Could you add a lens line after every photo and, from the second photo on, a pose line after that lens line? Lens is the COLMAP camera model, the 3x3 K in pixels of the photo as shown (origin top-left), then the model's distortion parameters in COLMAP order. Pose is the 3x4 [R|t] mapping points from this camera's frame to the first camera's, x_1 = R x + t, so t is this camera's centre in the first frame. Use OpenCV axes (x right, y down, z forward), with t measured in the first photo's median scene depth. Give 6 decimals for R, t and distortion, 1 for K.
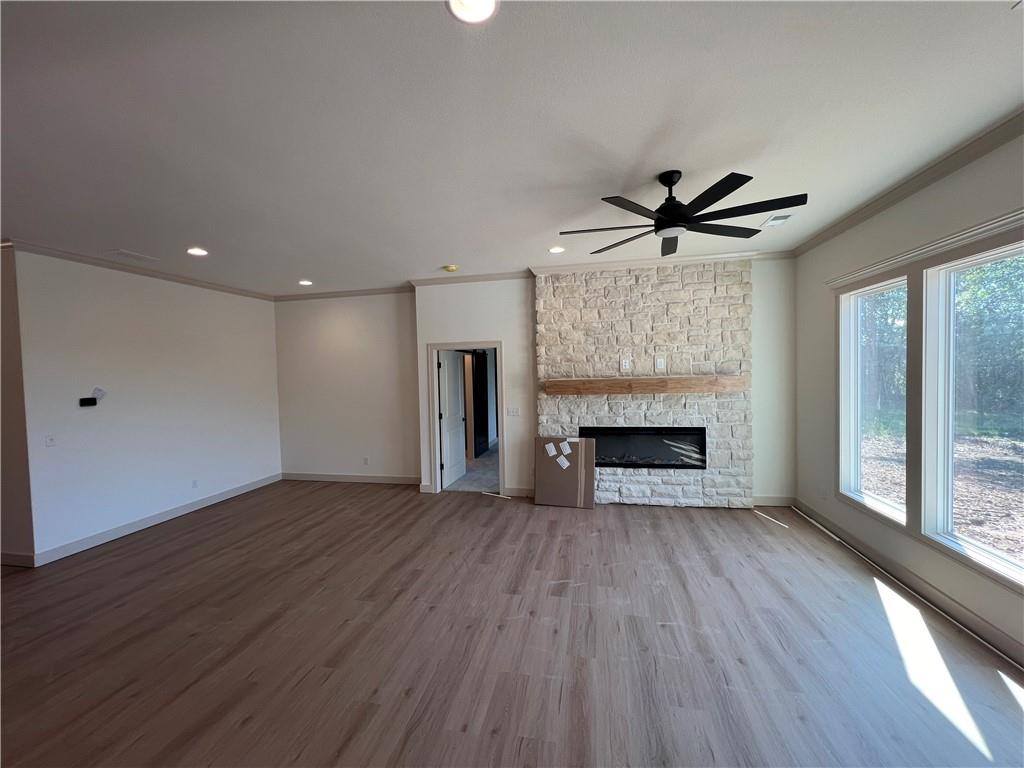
lens RADIAL K [[409.6, 0, 509.7], [0, 409.6, 382.8], [0, 0, 1]] dist [-0.001973, 0.000335]
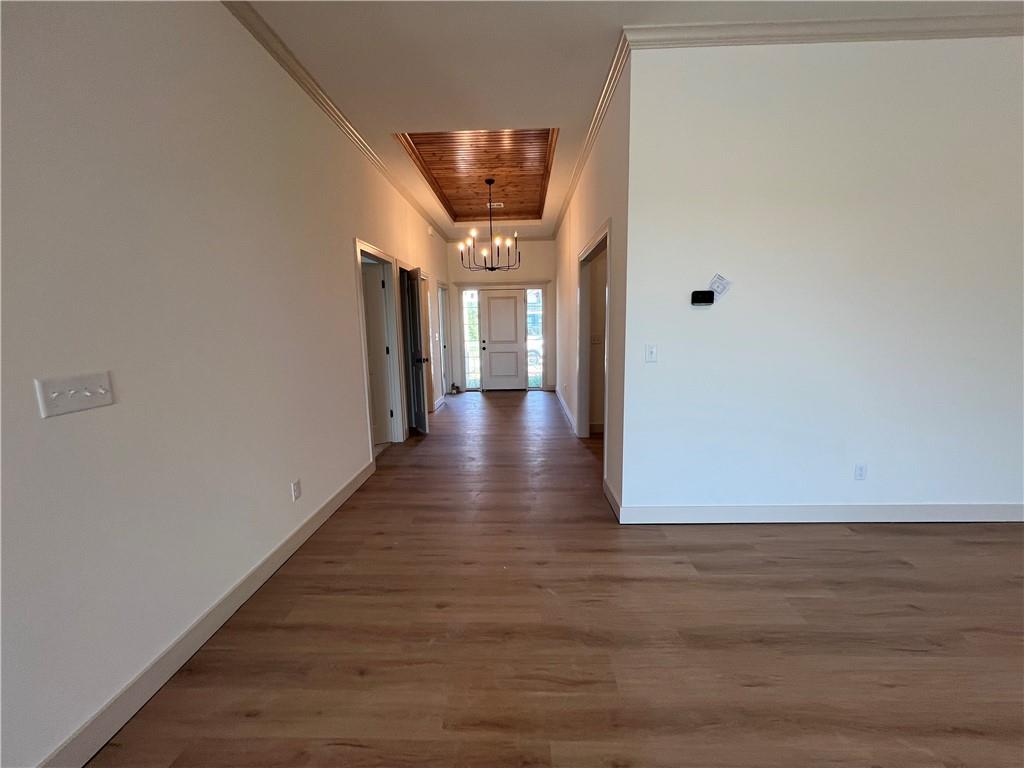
lens RADIAL K [[409.6, 0, 509.7], [0, 409.6, 382.8], [0, 0, 1]] dist [-0.001973, 0.000335]
pose [[0.182939, 0.173434, -0.967705, -0.403342], [-0.017574, 0.984736, 0.173164, 0.060492], [0.982967, -0.014672, 0.183195, 0.513972]]
